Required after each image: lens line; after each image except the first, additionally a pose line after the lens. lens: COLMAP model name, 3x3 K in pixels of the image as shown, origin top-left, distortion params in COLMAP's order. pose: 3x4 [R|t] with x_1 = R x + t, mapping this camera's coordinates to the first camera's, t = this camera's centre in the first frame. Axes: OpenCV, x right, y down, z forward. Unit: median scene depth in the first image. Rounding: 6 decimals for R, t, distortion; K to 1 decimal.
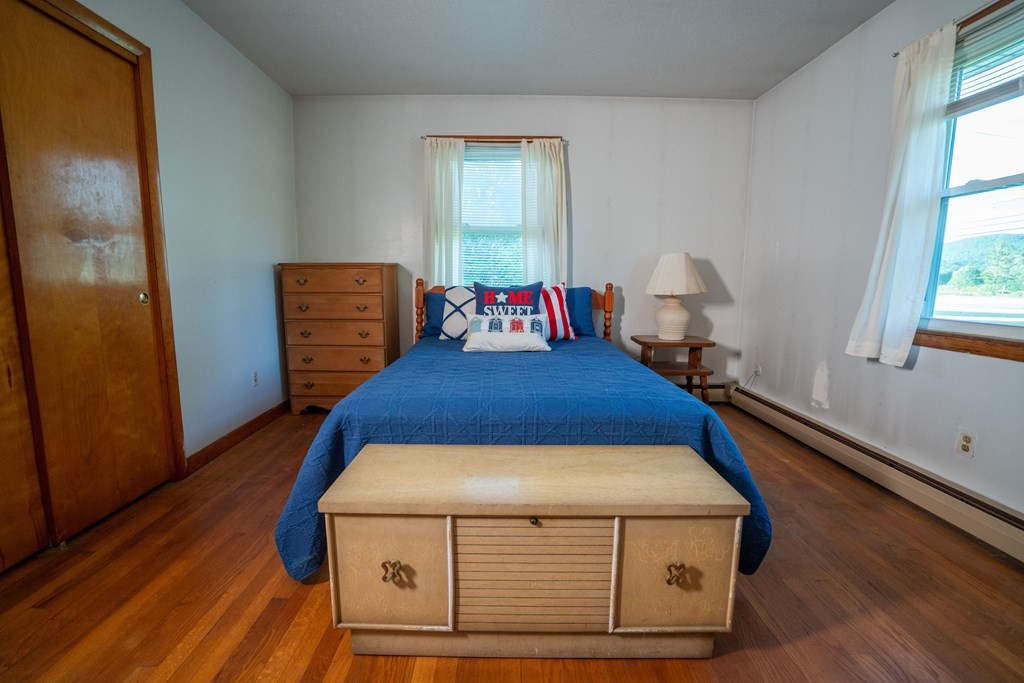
lens RADIAL K [[470.1, 0, 508.5], [0, 470.1, 345.8], [0, 0, 1]] dist [-0.049424, 0.016432]
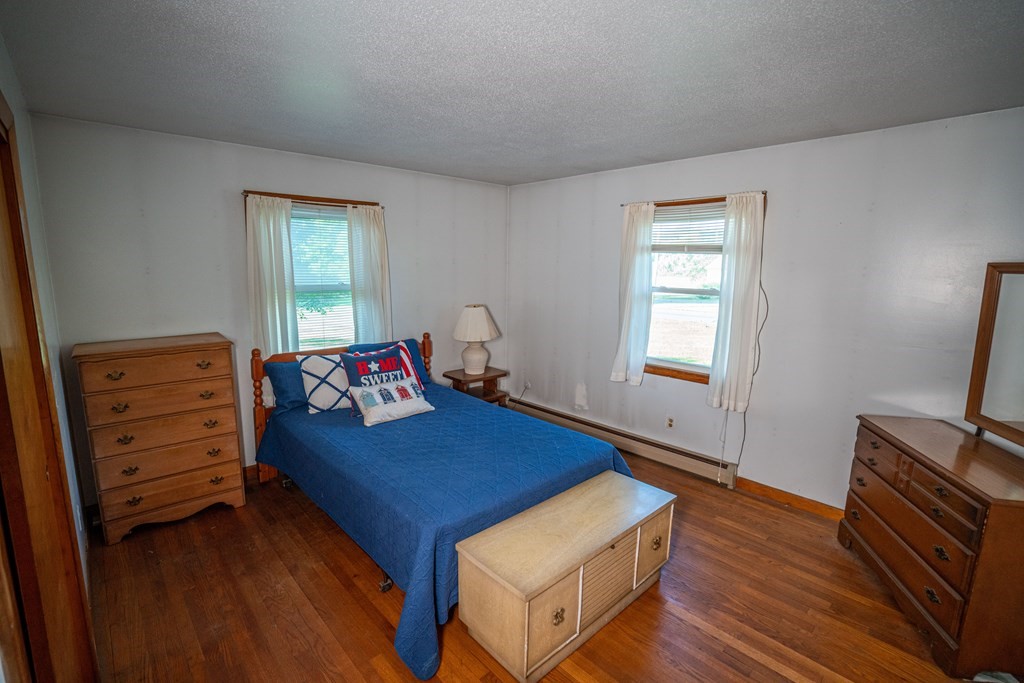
lens RADIAL K [[470.1, 0, 508.0], [0, 470.1, 340.9], [0, 0, 1]] dist [-0.049424, 0.016432]
pose [[0.738609, -0.107619, 0.665488, -0.497856], [0.088782, 0.994106, 0.062224, -0.200446], [-0.668262, 0.013124, 0.743810, -0.011419]]
